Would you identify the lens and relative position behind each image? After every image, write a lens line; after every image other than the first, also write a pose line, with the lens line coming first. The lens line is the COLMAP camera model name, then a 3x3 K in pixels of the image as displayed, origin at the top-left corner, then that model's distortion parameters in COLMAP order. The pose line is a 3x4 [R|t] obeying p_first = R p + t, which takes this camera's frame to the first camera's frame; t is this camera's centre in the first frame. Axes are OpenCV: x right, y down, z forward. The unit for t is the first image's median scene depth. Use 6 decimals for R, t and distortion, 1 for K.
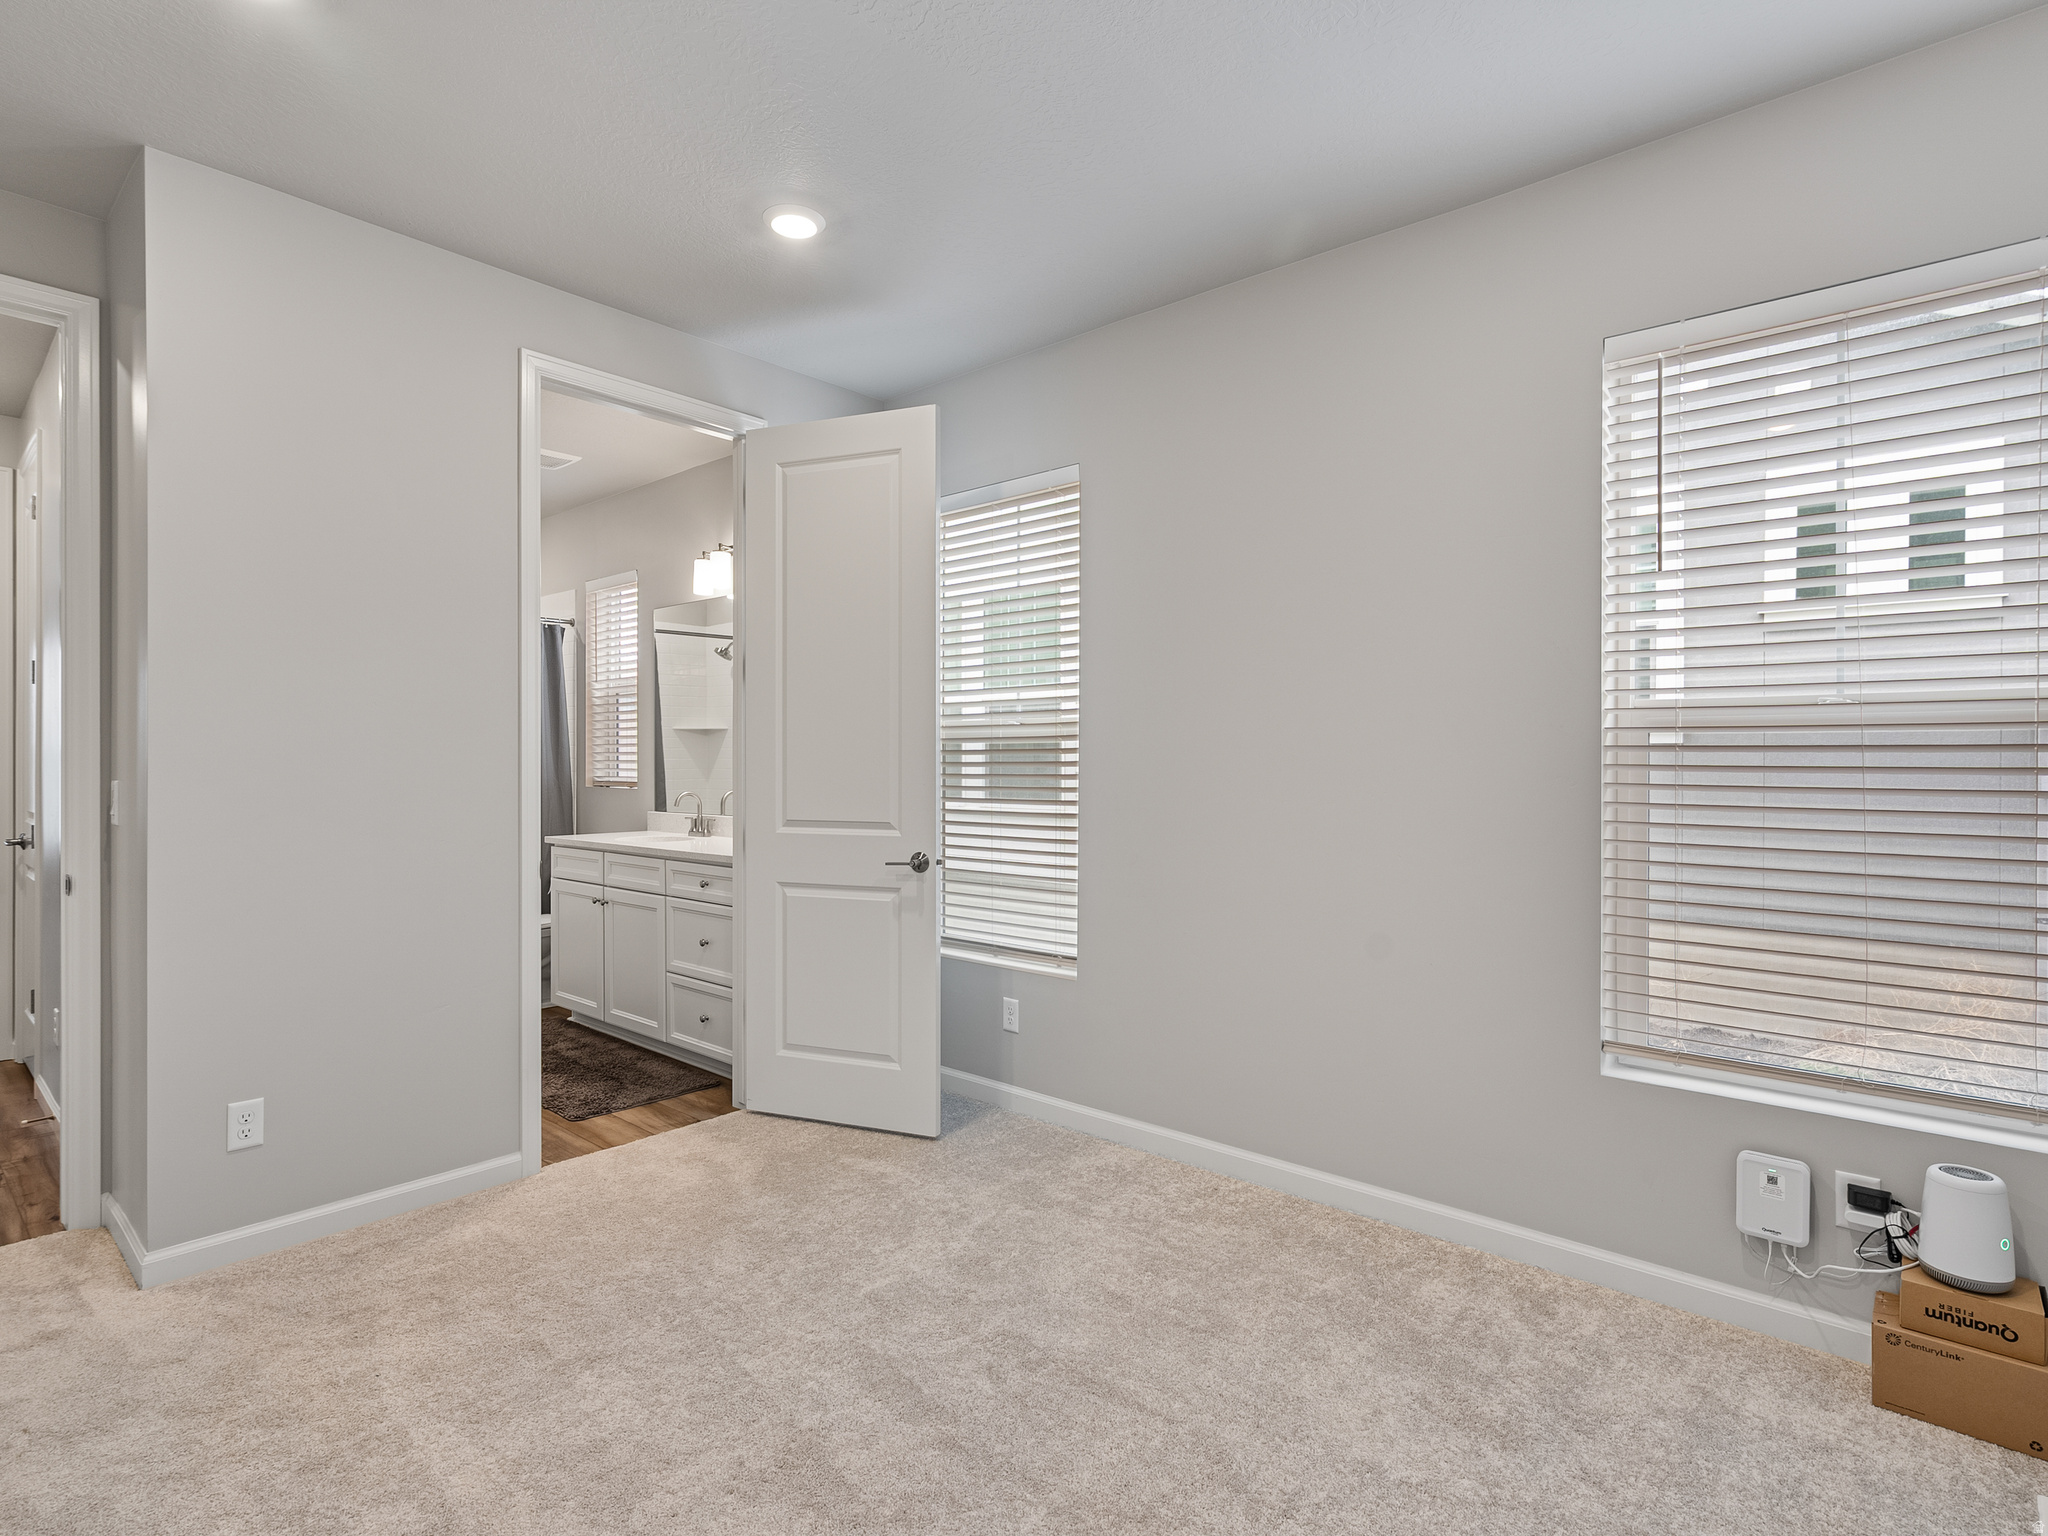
lens RADIAL K [[1047.7, 0, 1031.6], [0, 1047.7, 752.1], [0, 0, 1]] dist [-0.010181, 0.002584]
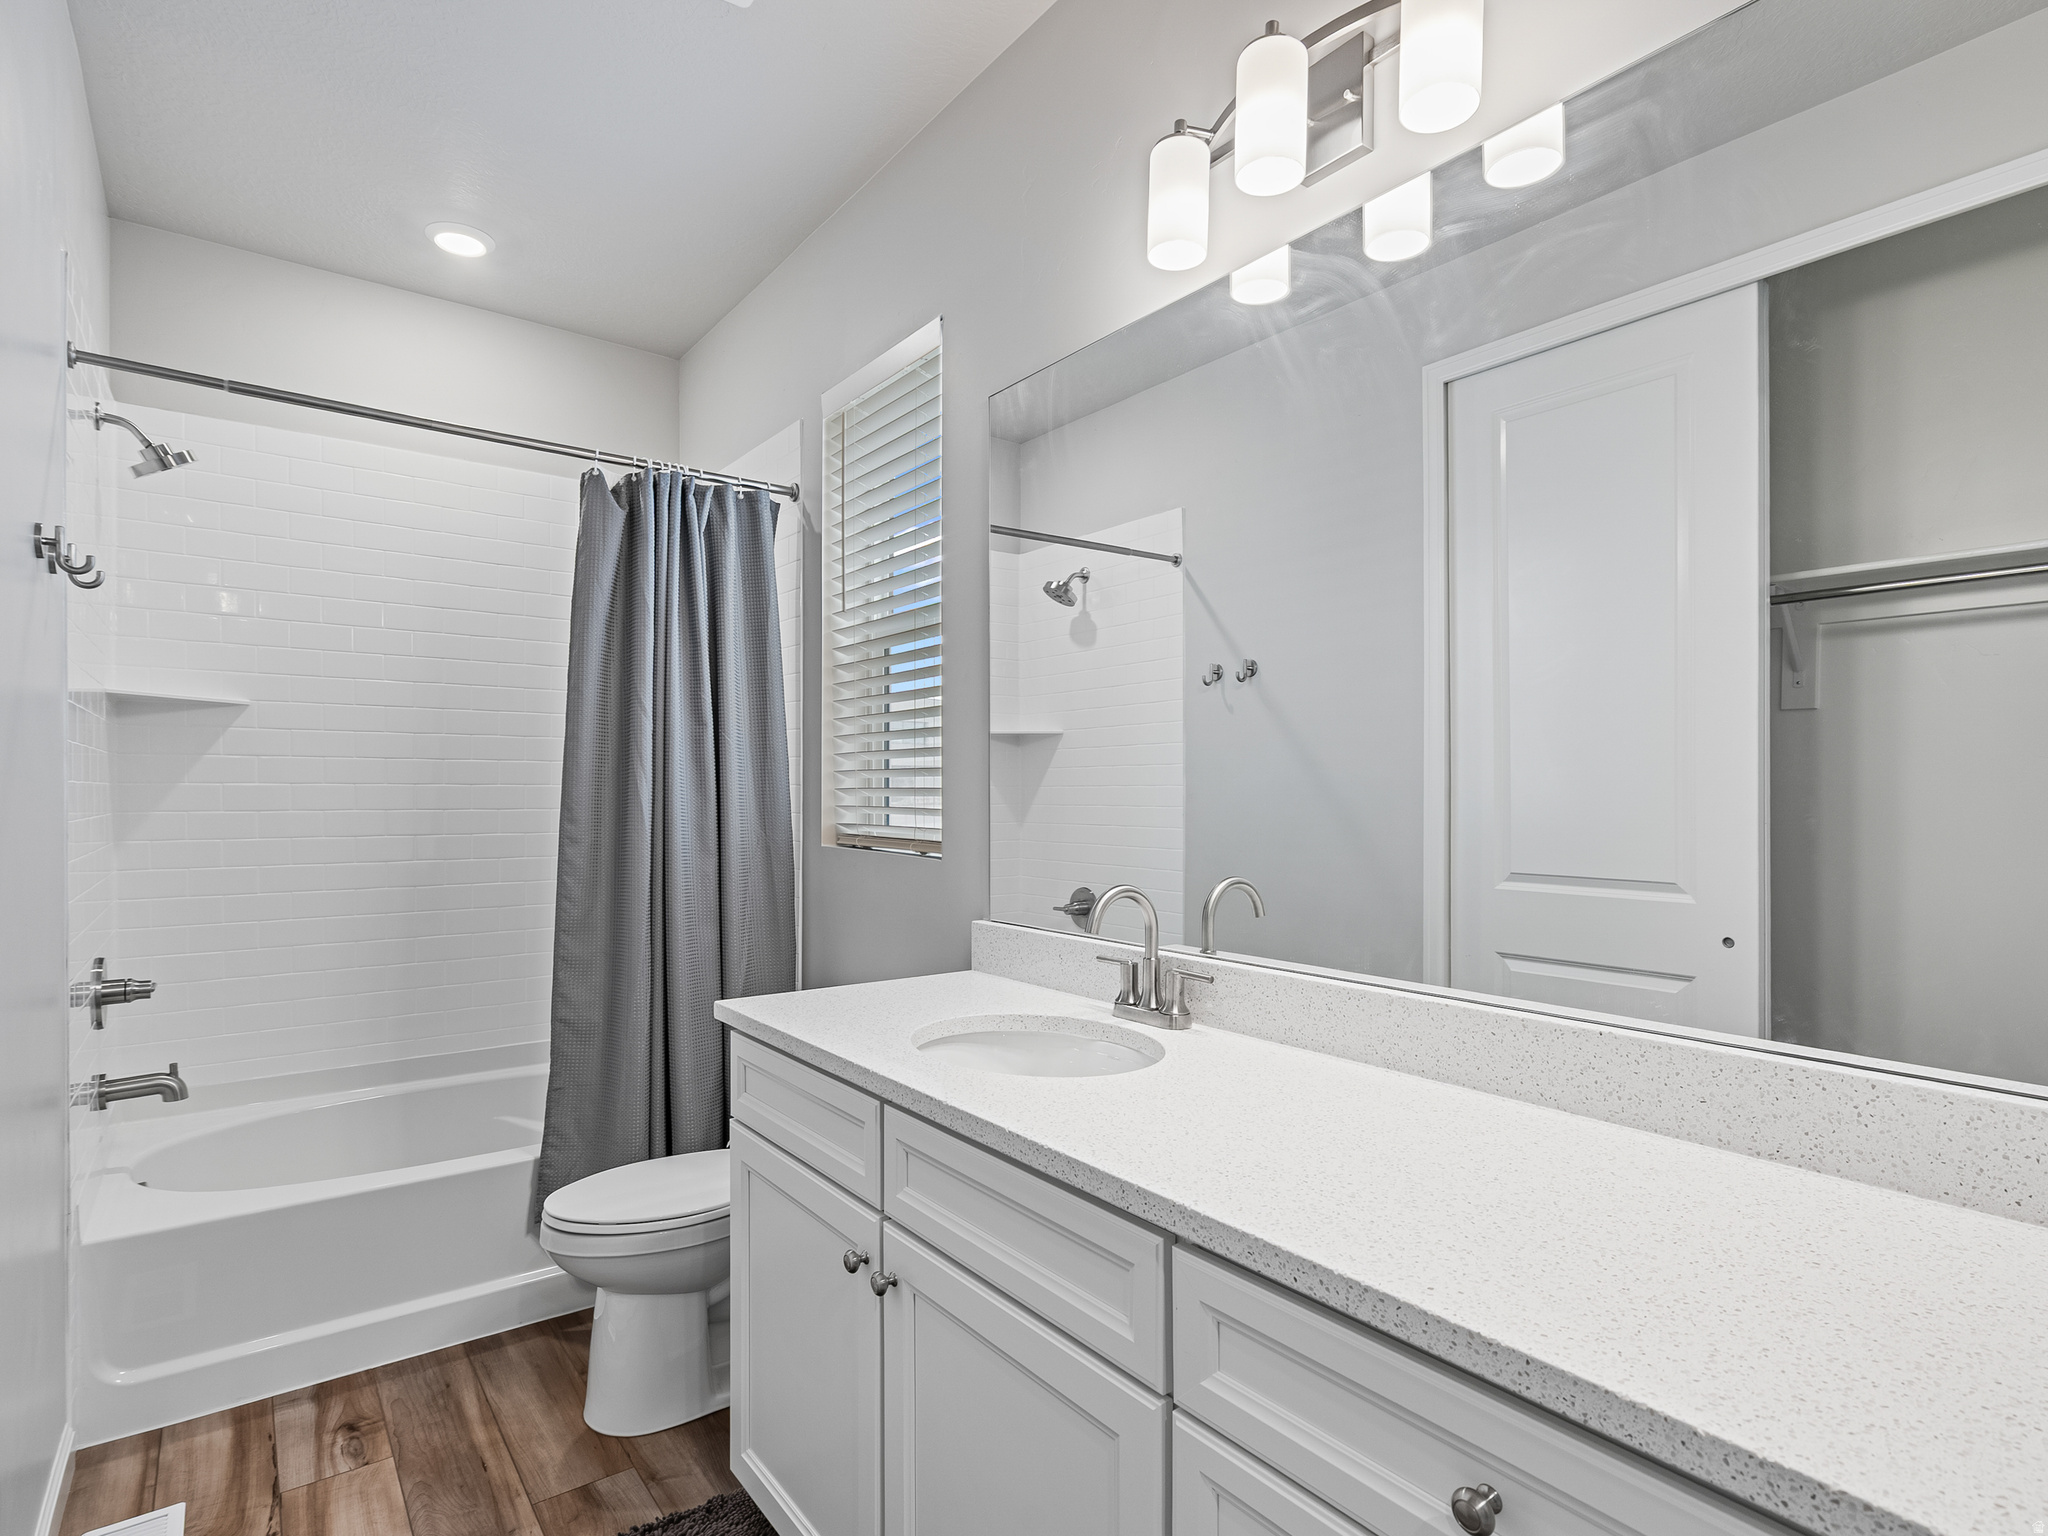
lens RADIAL K [[1047.7, 0, 1017.3], [0, 1047.7, 786.0], [0, 0, 1]] dist [-0.010181, 0.002584]
pose [[0.977196, 0.002718, -0.212321, -0.247650], [-0.002622, 0.999996, 0.000734, 0.006264], [0.212322, -0.000161, 0.977200, 0.576516]]
